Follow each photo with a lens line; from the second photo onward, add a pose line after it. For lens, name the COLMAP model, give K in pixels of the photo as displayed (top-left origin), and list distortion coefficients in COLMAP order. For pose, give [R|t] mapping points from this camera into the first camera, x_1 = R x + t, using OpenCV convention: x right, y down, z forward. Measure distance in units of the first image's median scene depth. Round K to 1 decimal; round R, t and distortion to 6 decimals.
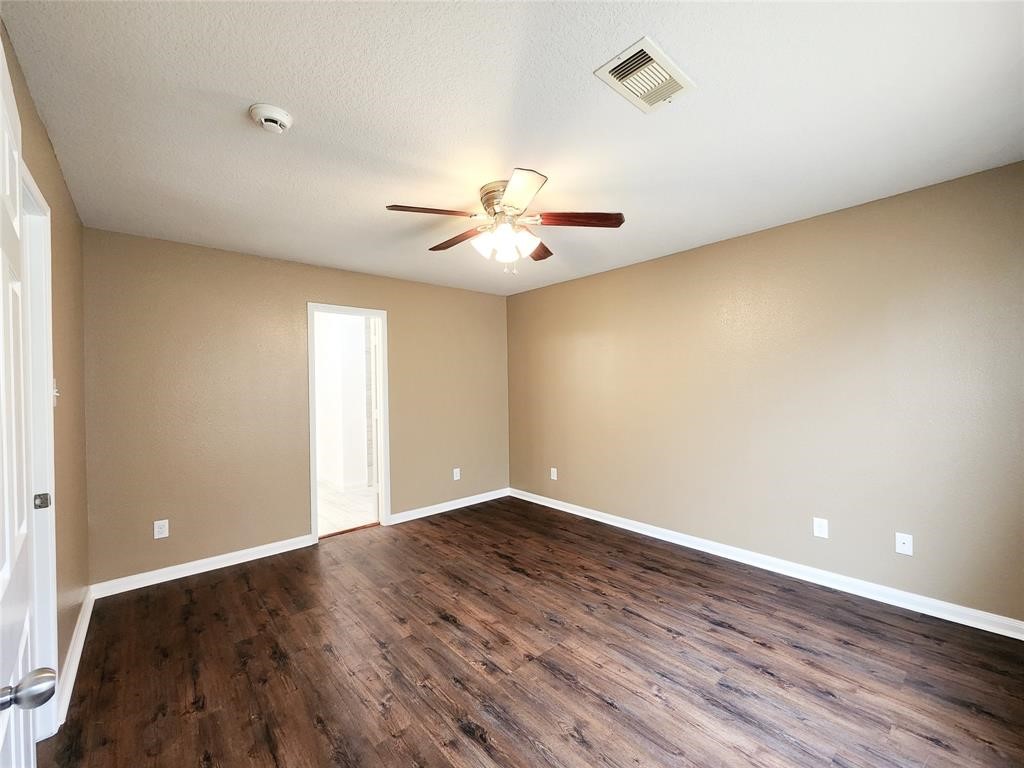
lens RADIAL K [[415.8, 0, 517.6], [0, 415.8, 386.4], [0, 0, 1]] dist [-0.003565, -0.000335]
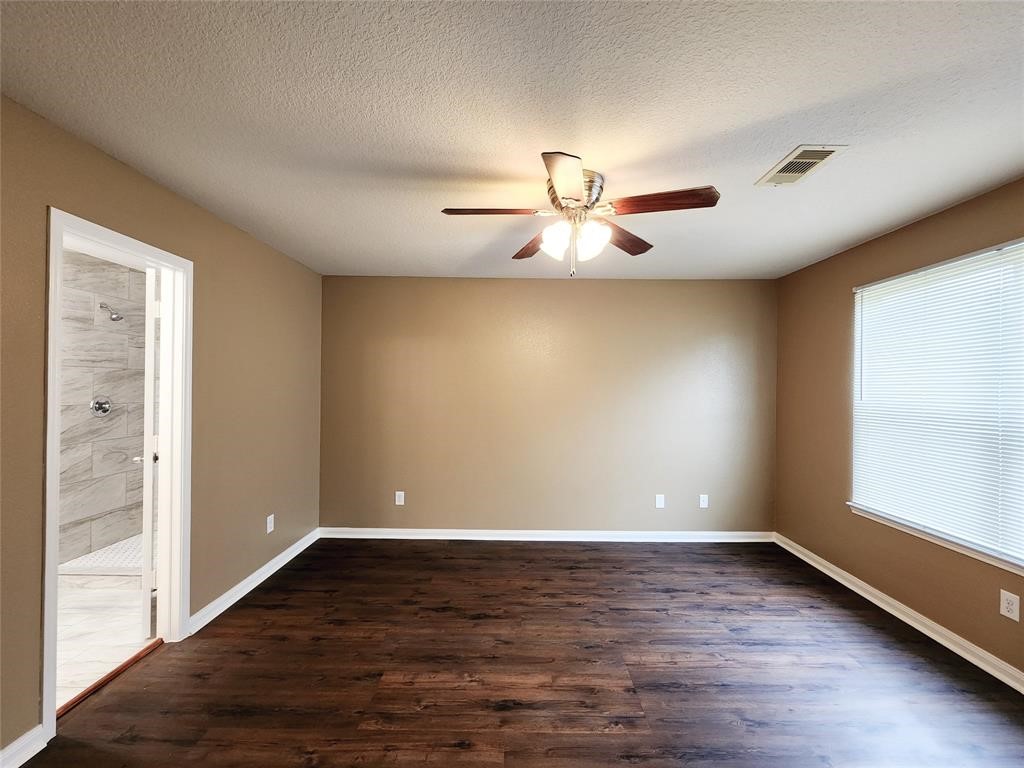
lens RADIAL K [[415.8, 0, 517.6], [0, 415.8, 386.4], [0, 0, 1]] dist [-0.003565, -0.000335]
pose [[0.671282, 0.024951, 0.740782, -0.684085], [-0.017864, 0.999688, -0.017484, -0.013745], [-0.740987, -0.001497, 0.671518, 0.443671]]
